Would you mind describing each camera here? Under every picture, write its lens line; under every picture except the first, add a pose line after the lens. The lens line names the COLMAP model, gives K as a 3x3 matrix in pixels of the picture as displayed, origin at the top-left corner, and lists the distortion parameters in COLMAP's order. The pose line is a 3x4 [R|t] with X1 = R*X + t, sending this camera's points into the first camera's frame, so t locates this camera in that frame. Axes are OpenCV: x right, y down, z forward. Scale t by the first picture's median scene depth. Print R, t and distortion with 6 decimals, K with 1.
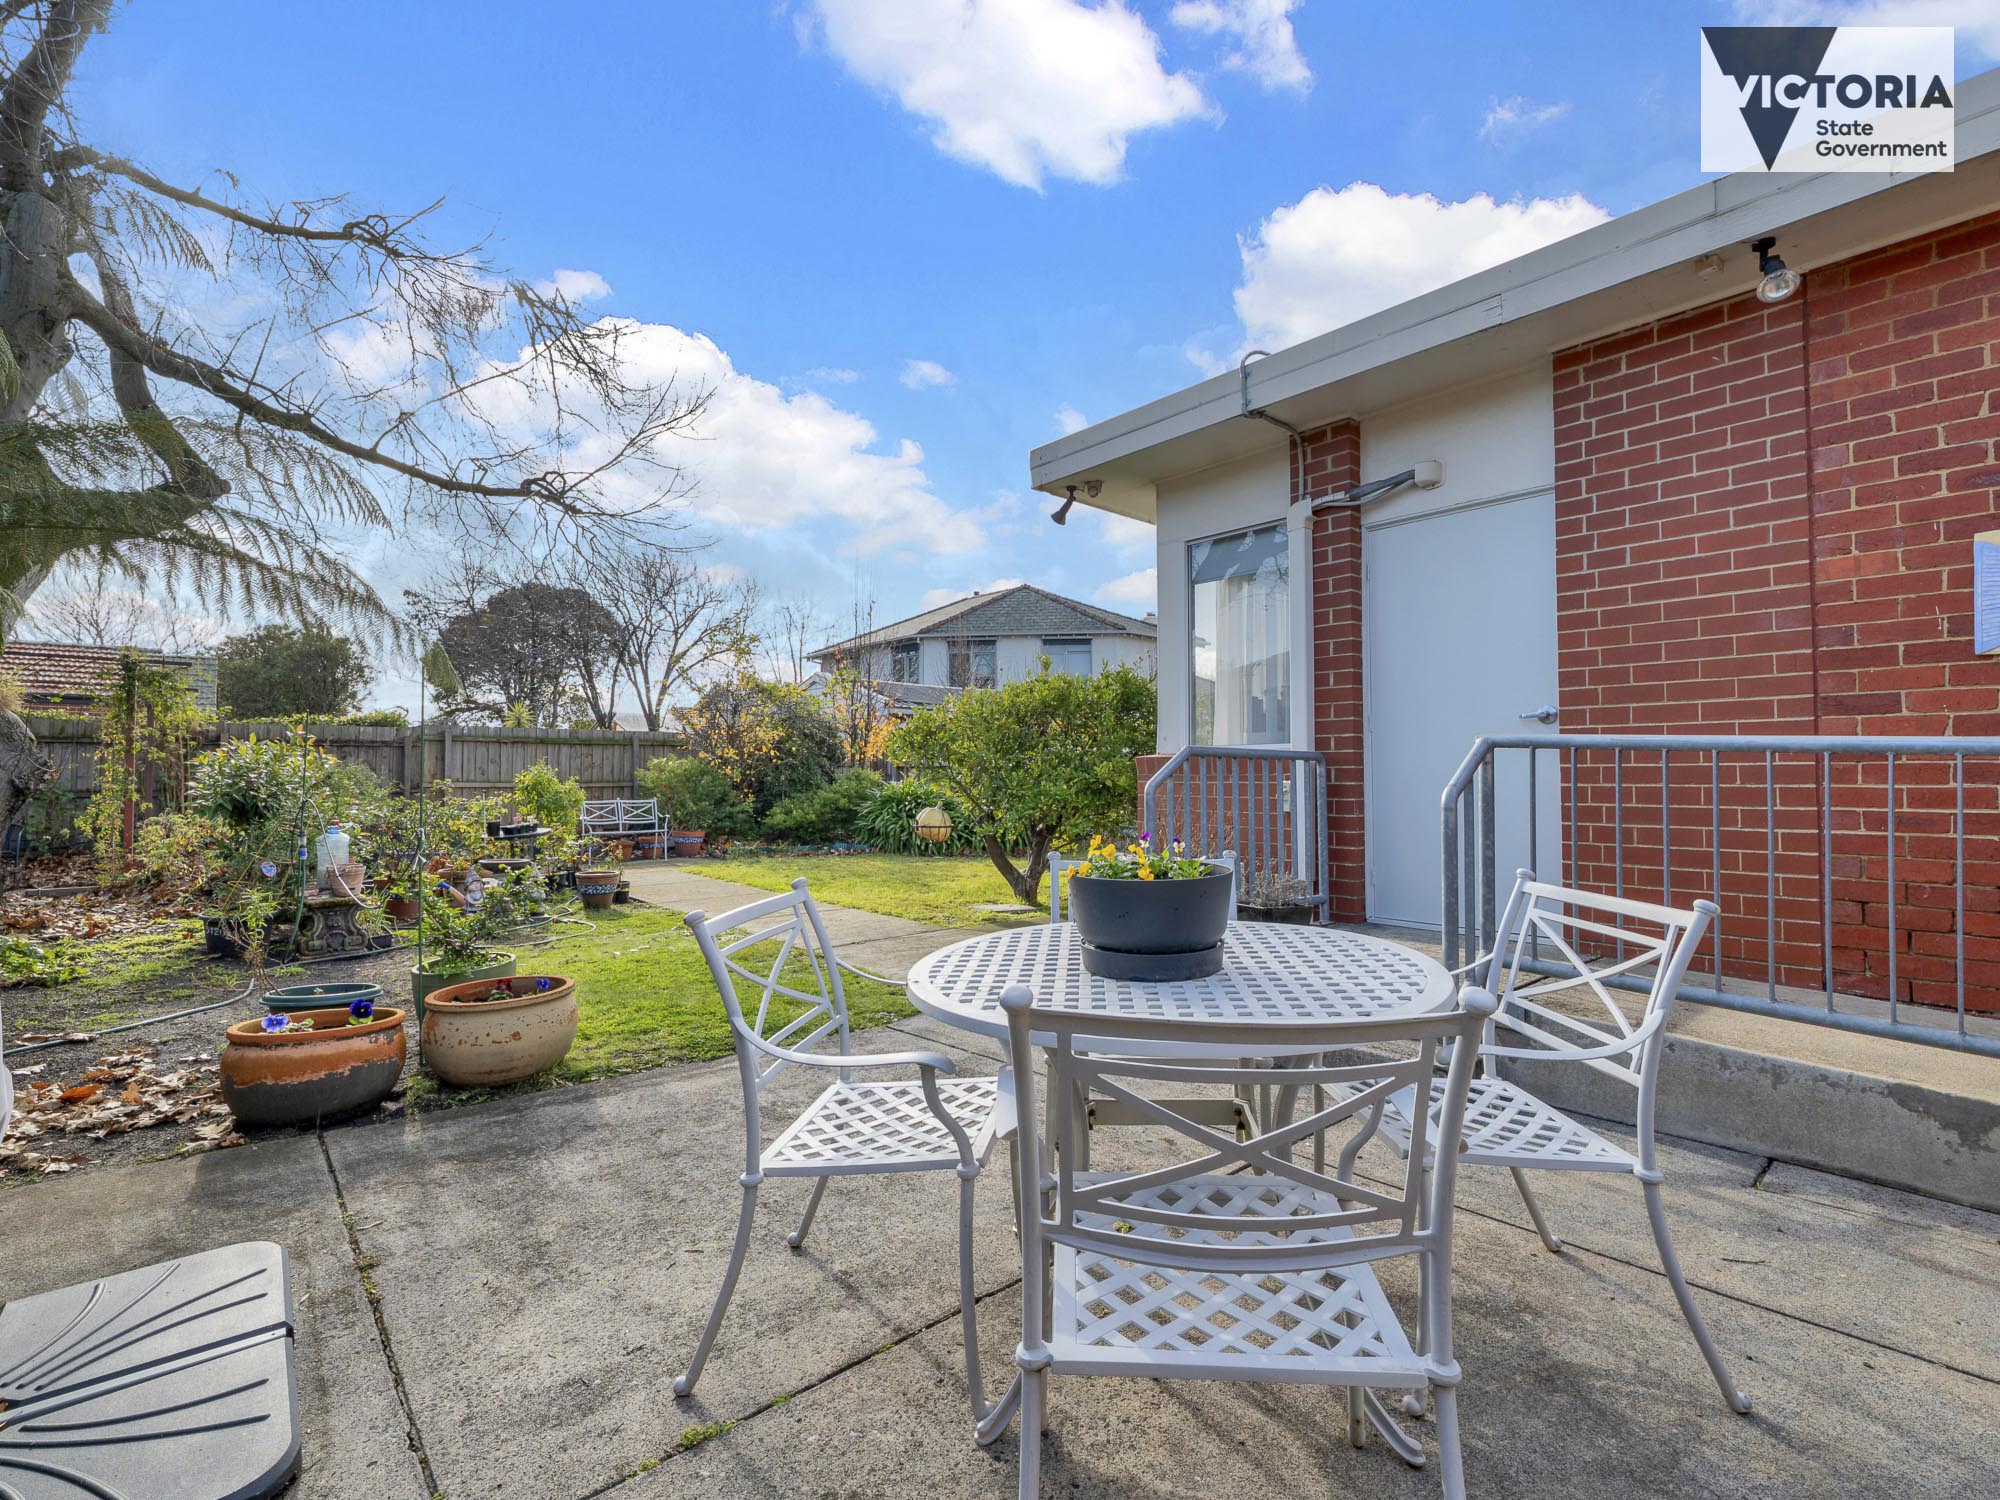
lens RADIAL K [[894.0, 0, 992.7], [0, 894.0, 777.7], [0, 0, 1]] dist [-0.000454, -0.000078]
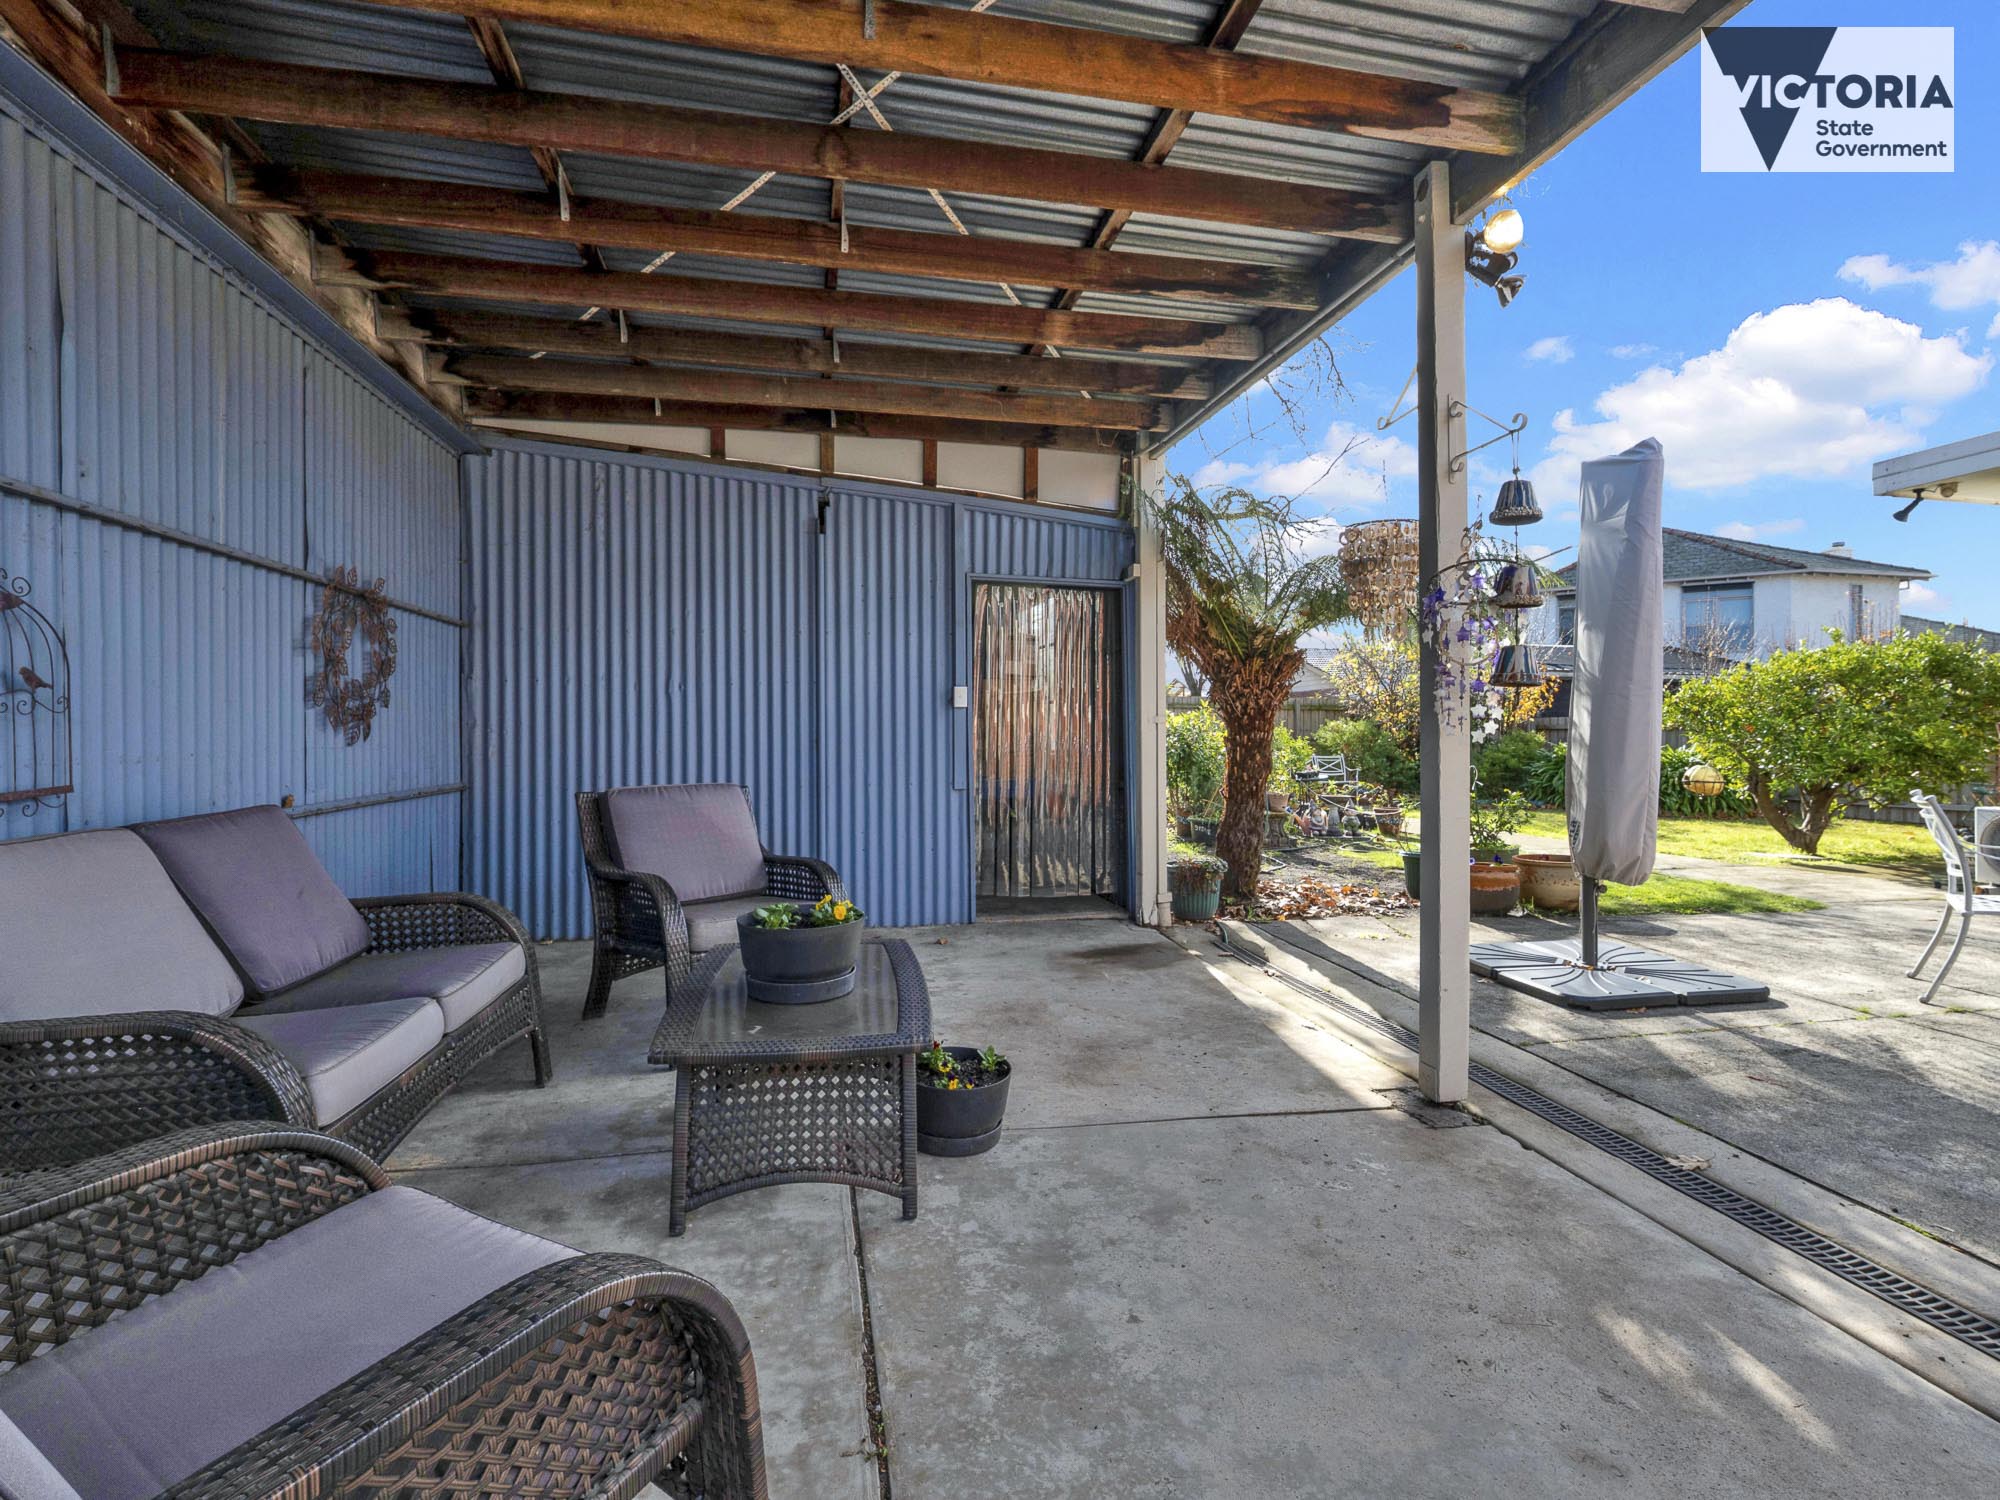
lens RADIAL K [[935.4, 0, 1000.0], [0, 935.4, 750.0], [0, 0, 1]] dist [0.001322, 0.000286]
pose [[0.875812, 0.011108, -0.482525, -0.166014], [-0.005122, 0.999893, 0.013721, 0.000678], [0.482626, -0.009546, 0.875774, -0.290582]]
